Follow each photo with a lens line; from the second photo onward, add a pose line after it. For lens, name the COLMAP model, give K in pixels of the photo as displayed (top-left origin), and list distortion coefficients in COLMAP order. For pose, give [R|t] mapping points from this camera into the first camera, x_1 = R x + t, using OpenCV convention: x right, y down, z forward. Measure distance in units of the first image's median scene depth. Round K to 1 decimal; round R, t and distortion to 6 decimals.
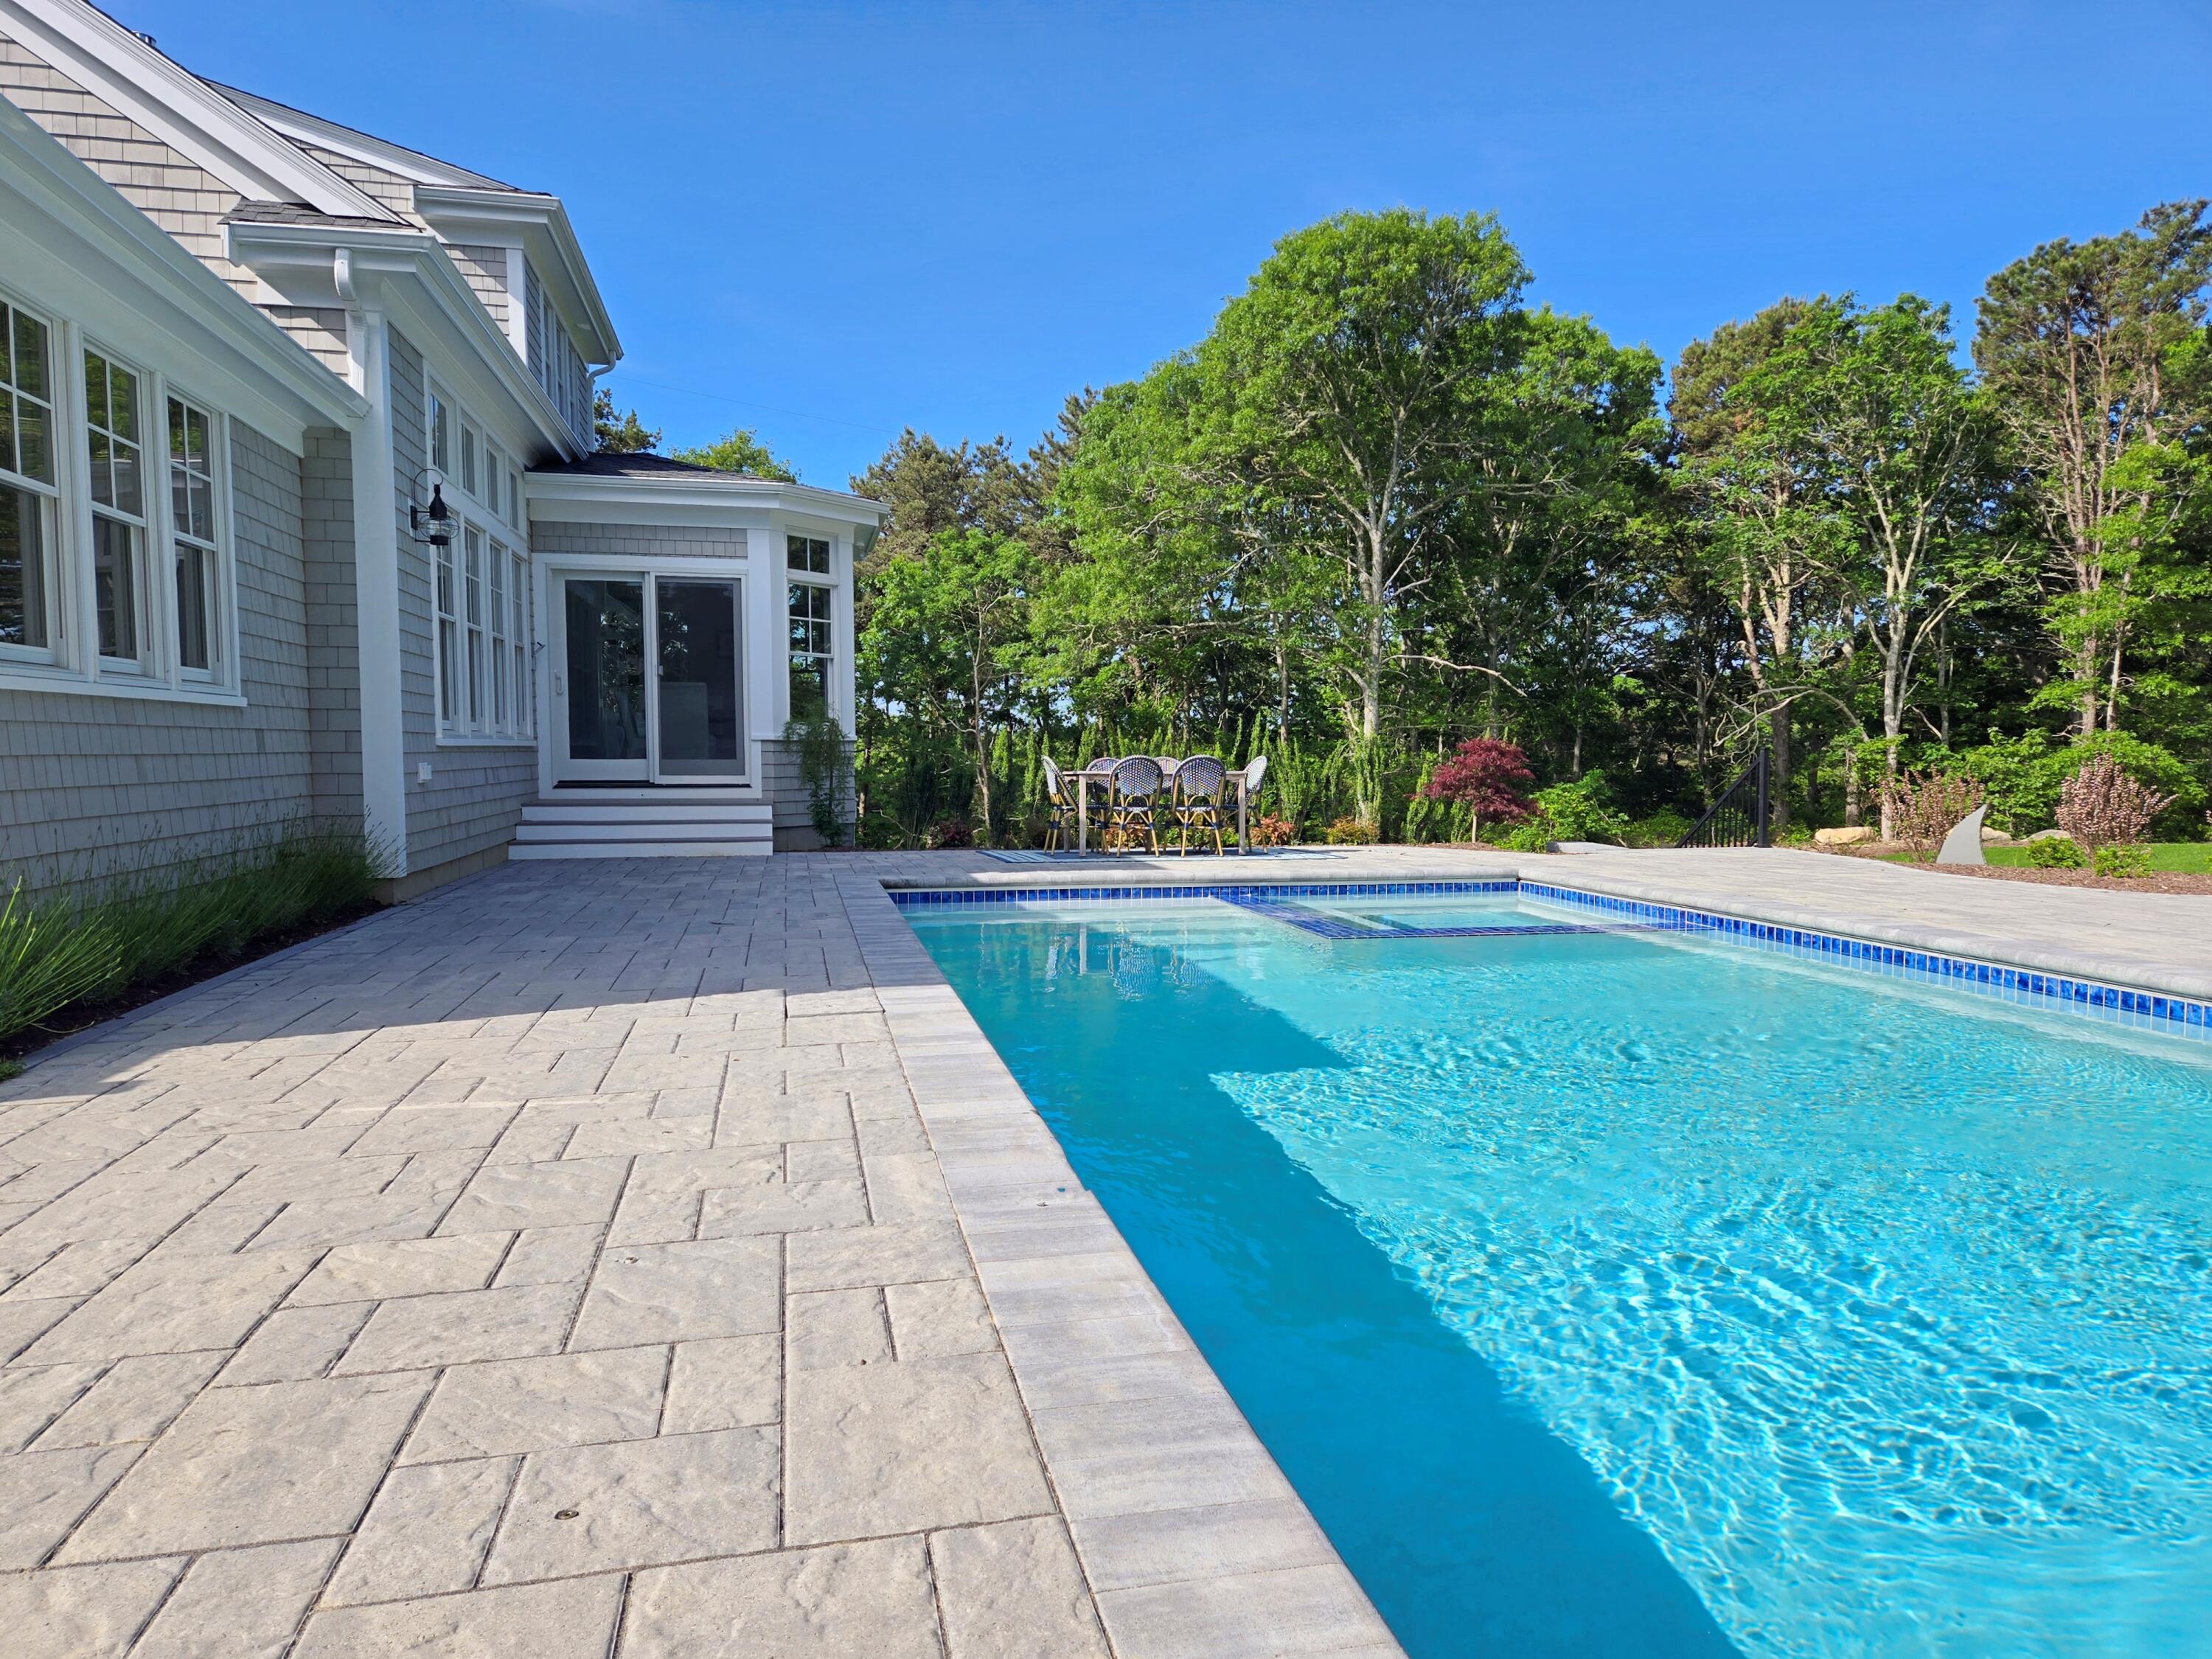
lens RADIAL K [[1485.8, 0, 1111.0], [0, 1485.8, 848.0], [0, 0, 1]] dist [0.087794, -0.073455]
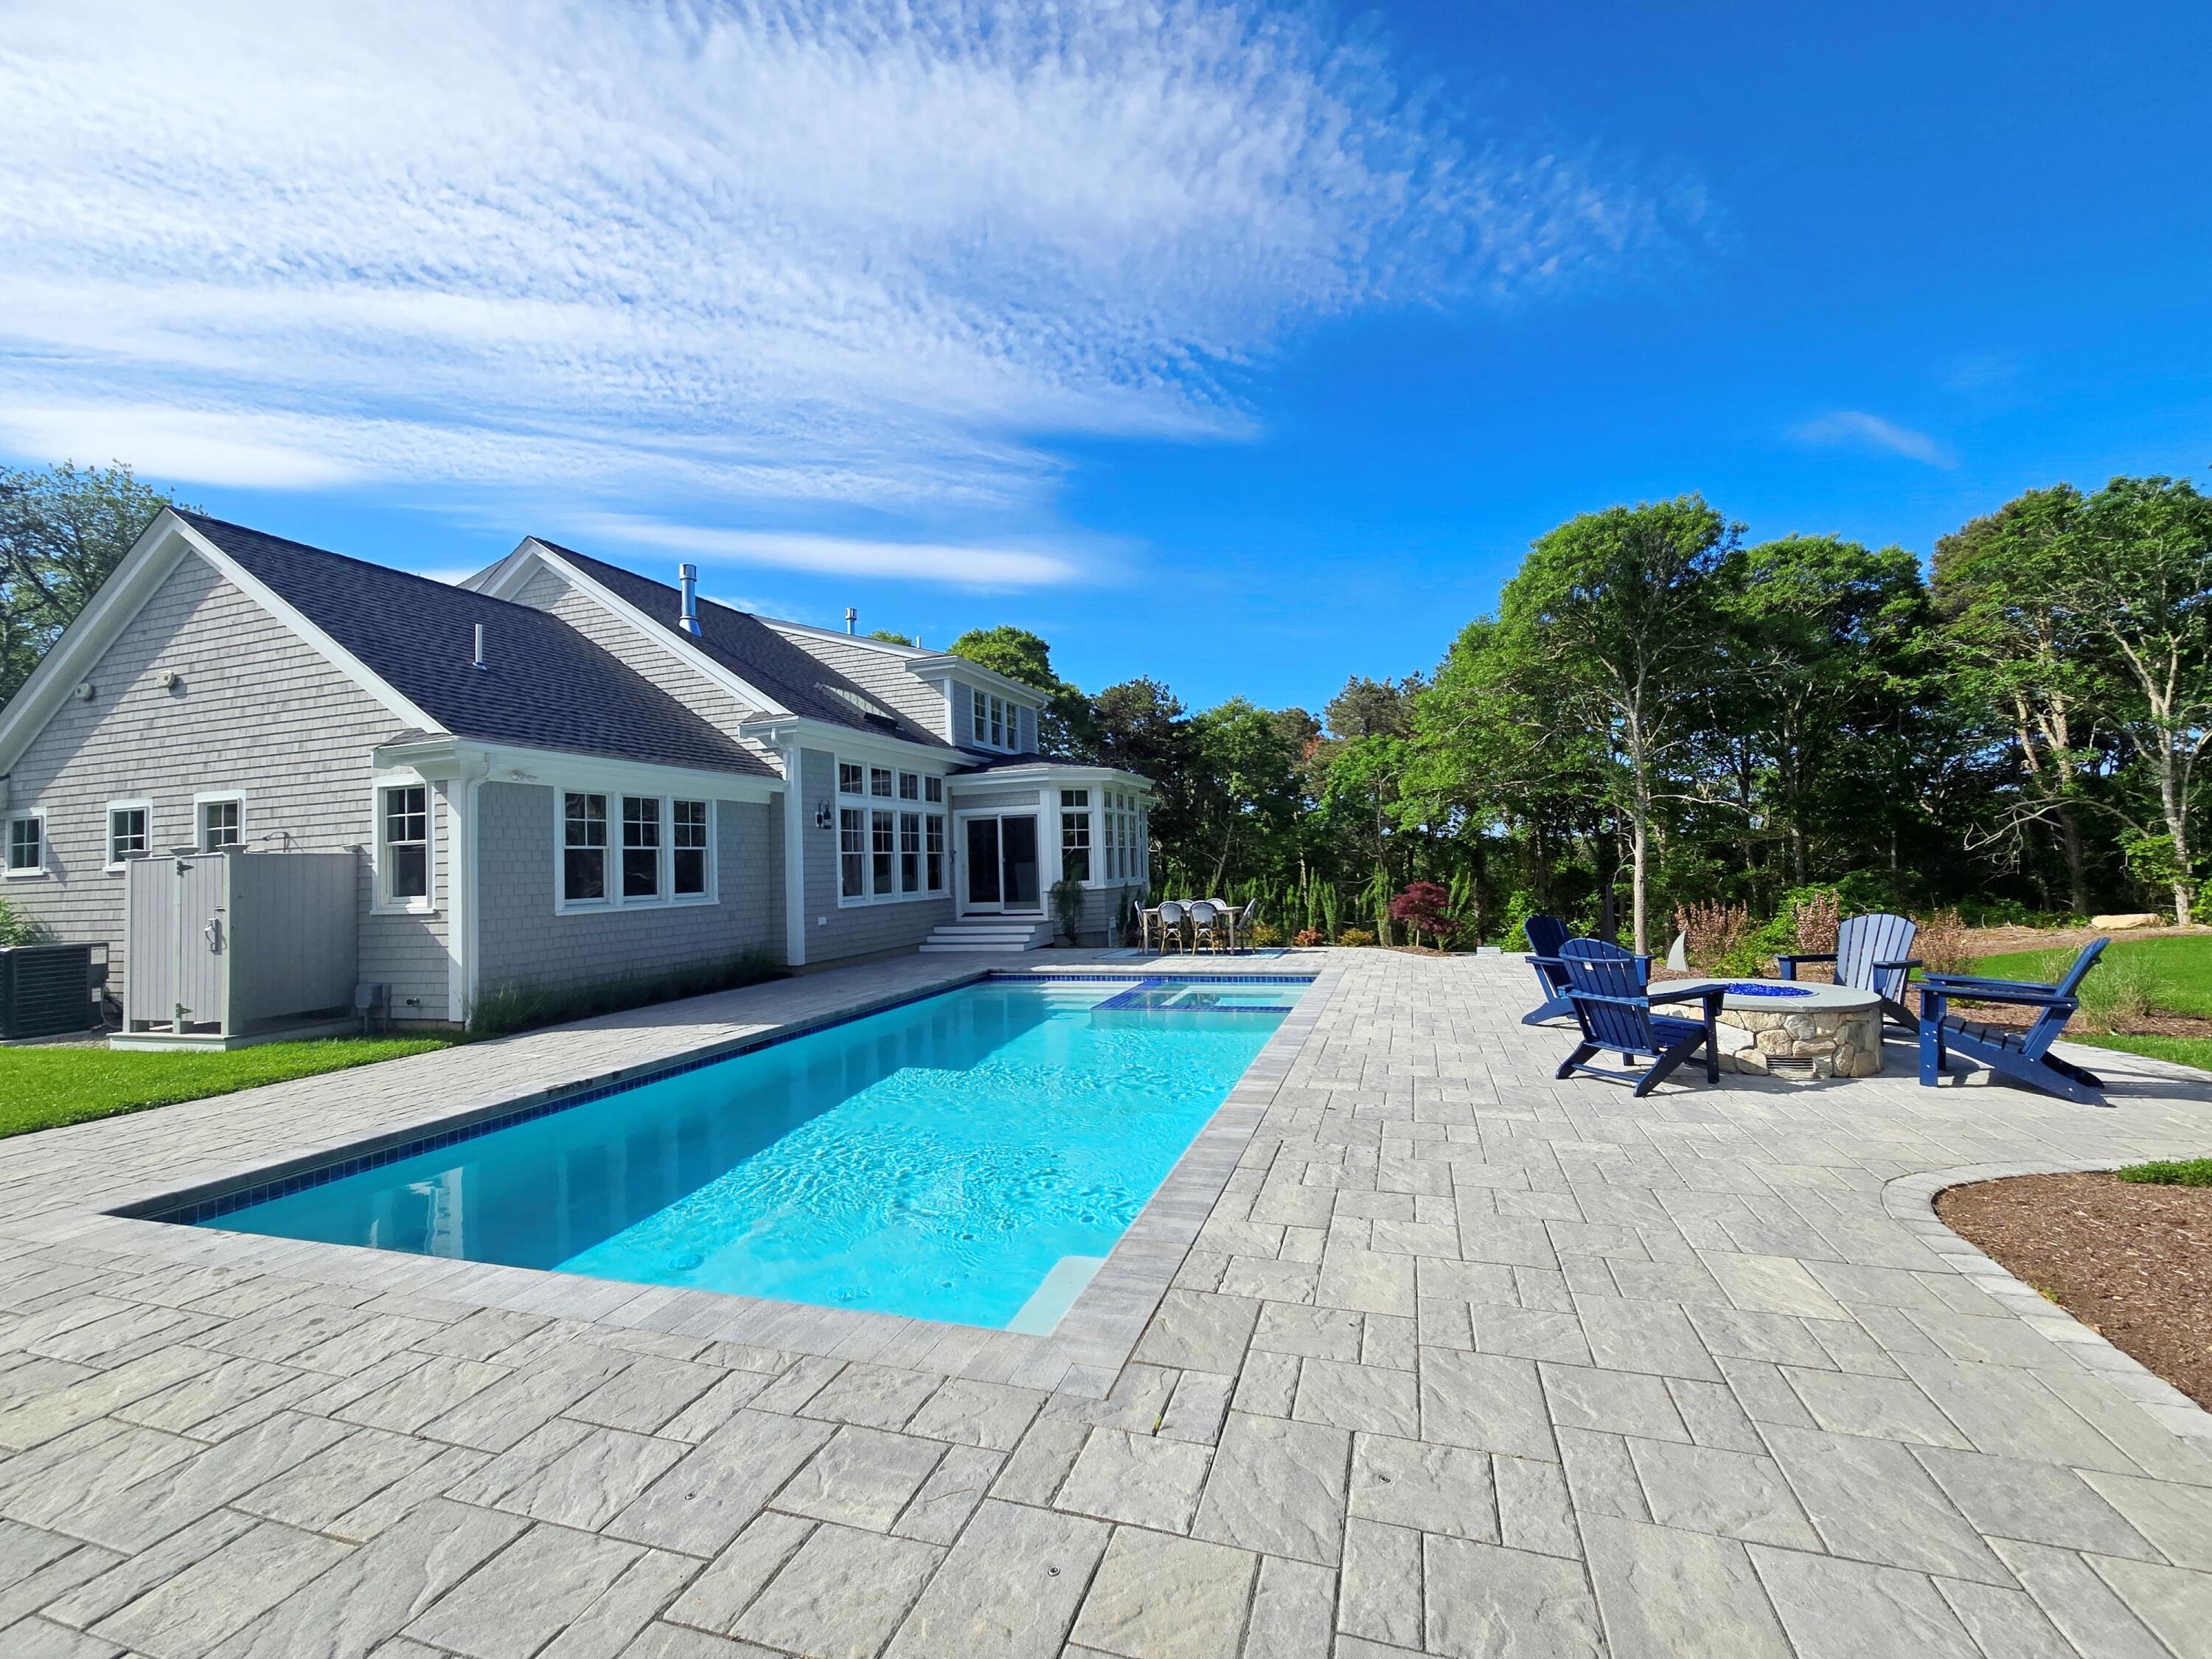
lens RADIAL K [[928.9, 0, 1117.8], [0, 928.9, 813.4], [0, 0, 1]] dist [0.017432, -0.011147]
pose [[0.868875, -0.057403, -0.491692, 0.182042], [0.002306, 0.993713, -0.111937, -0.013573], [0.495026, 0.096125, 0.863544, -0.021687]]
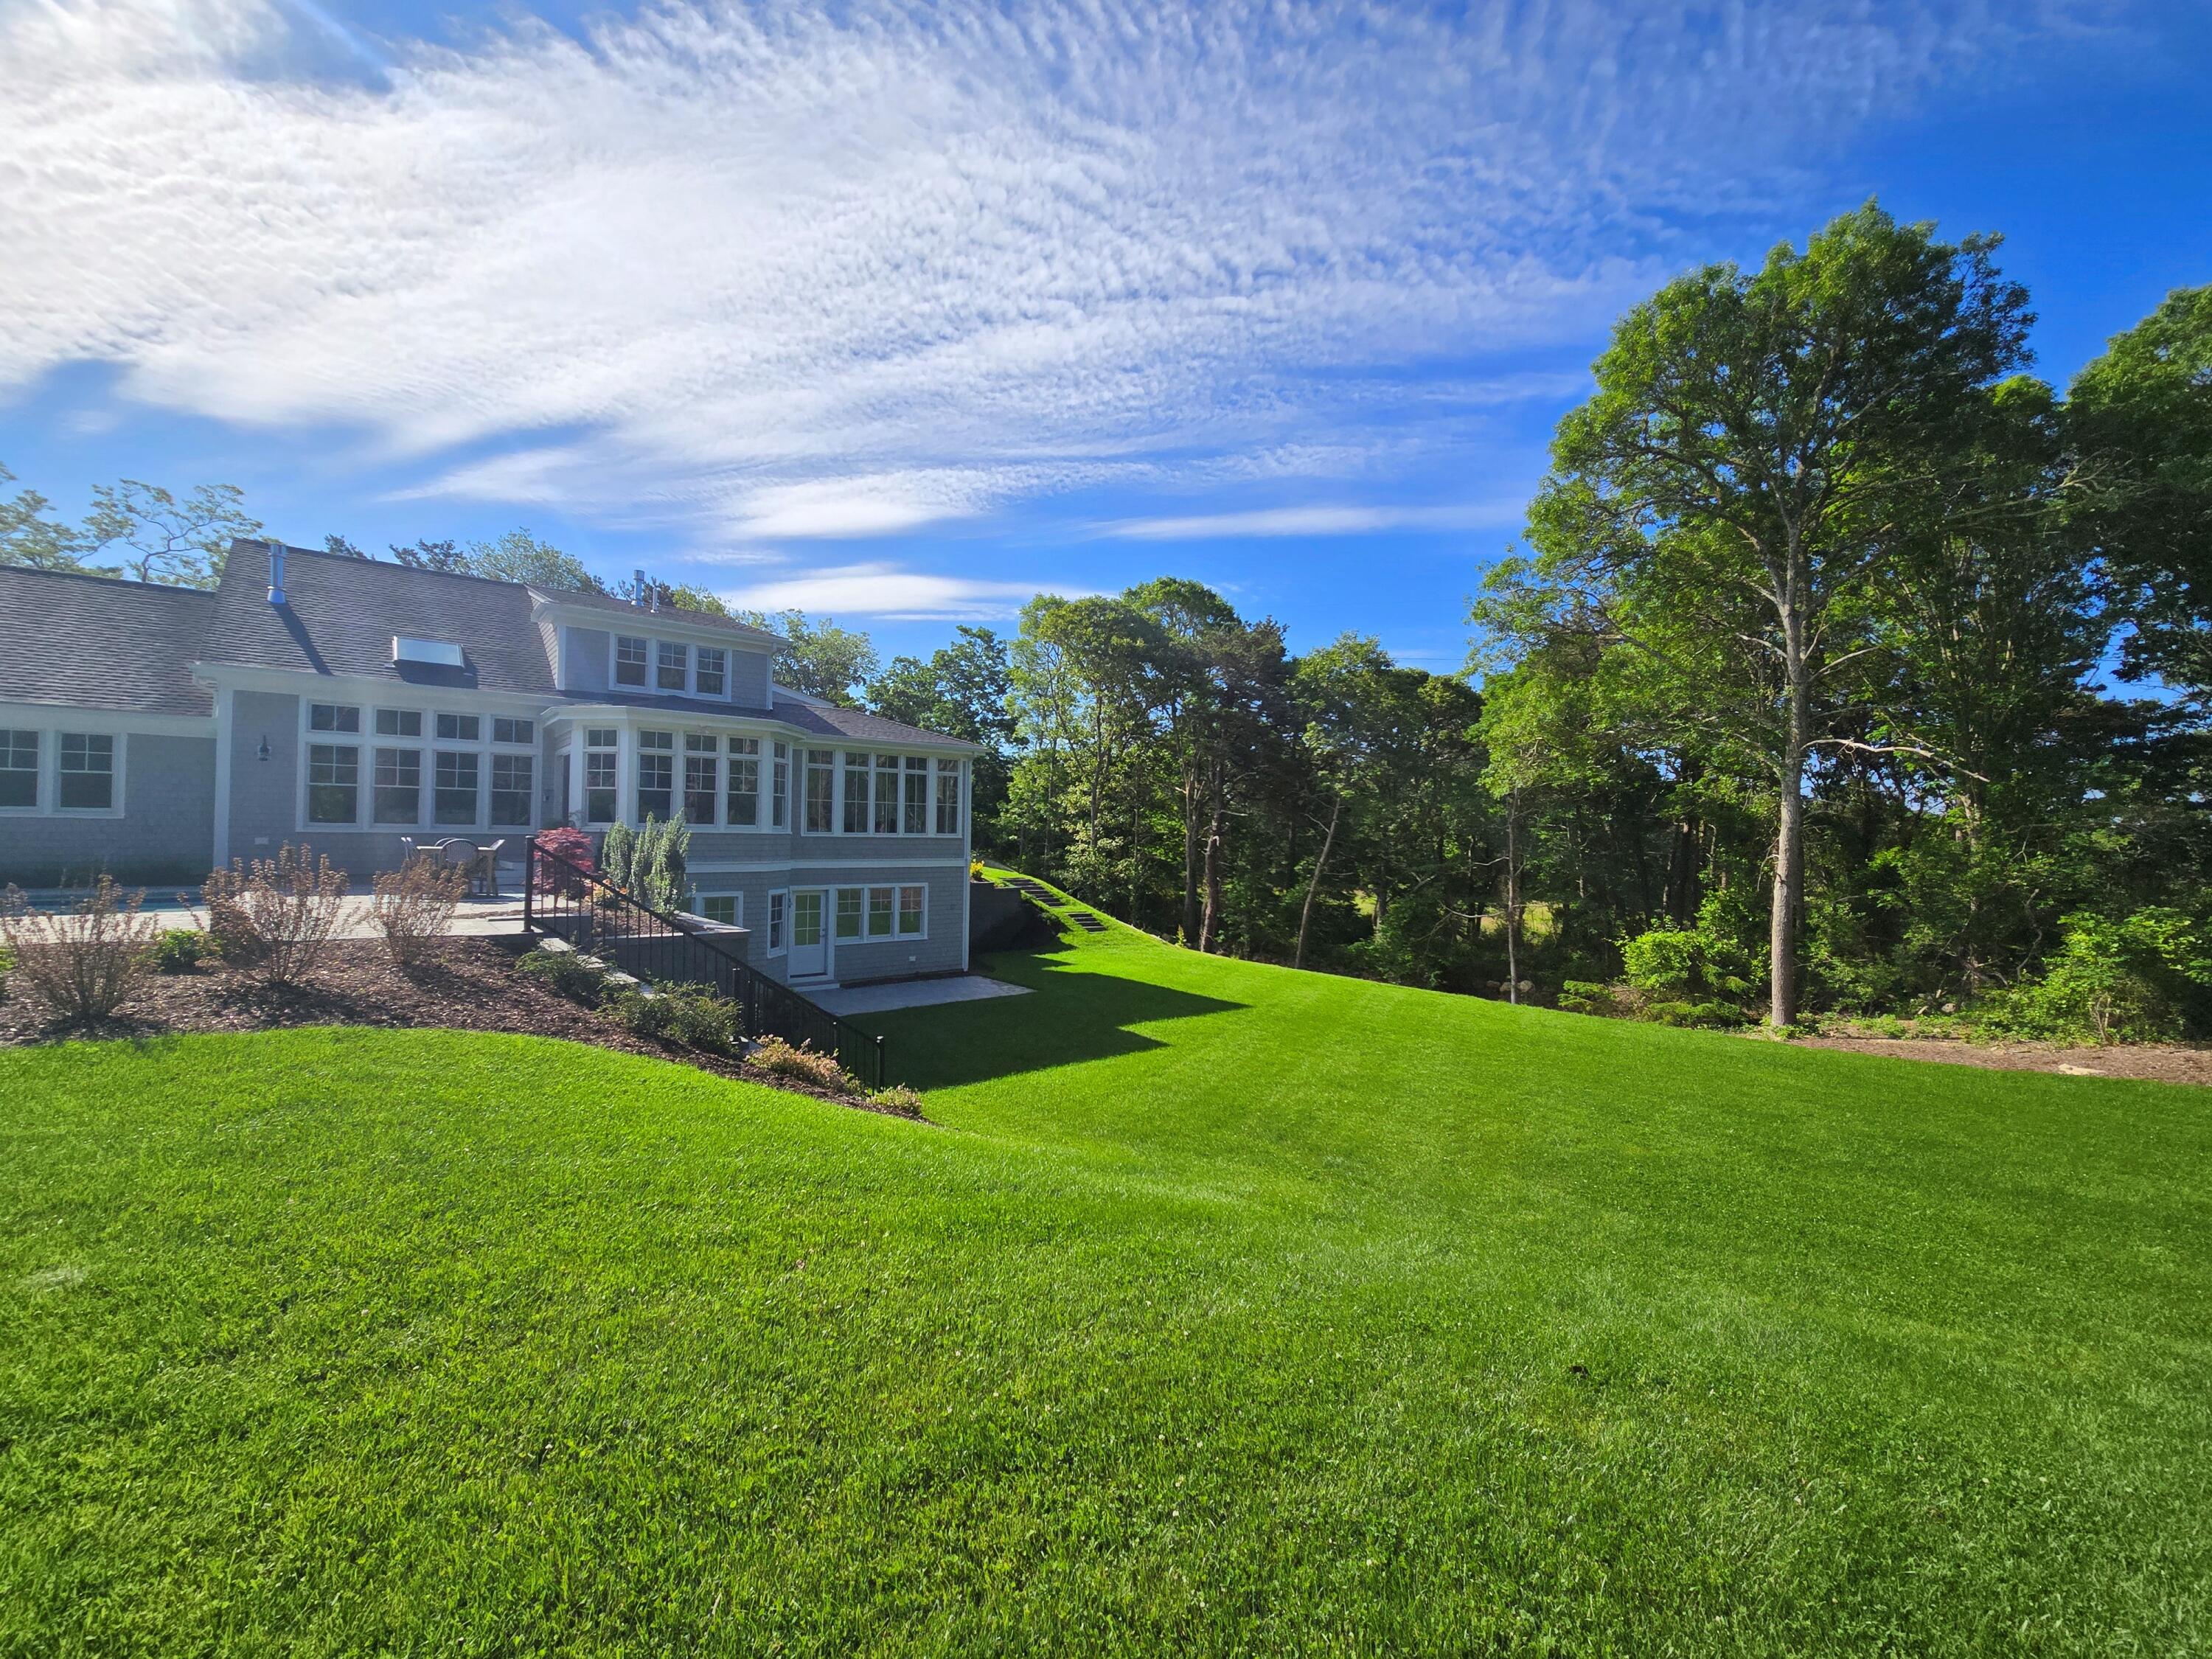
lens RADIAL K [[906.4, 0, 1111.3], [0, 906.4, 821.1], [0, 0, 1]] dist [-0.000727, 0.000027]
pose [[0.469204, -0.011064, -0.883021, 0.460342], [-0.071518, 0.996161, -0.050483, -0.029175], [0.880189, 0.086839, 0.466611, 0.410814]]
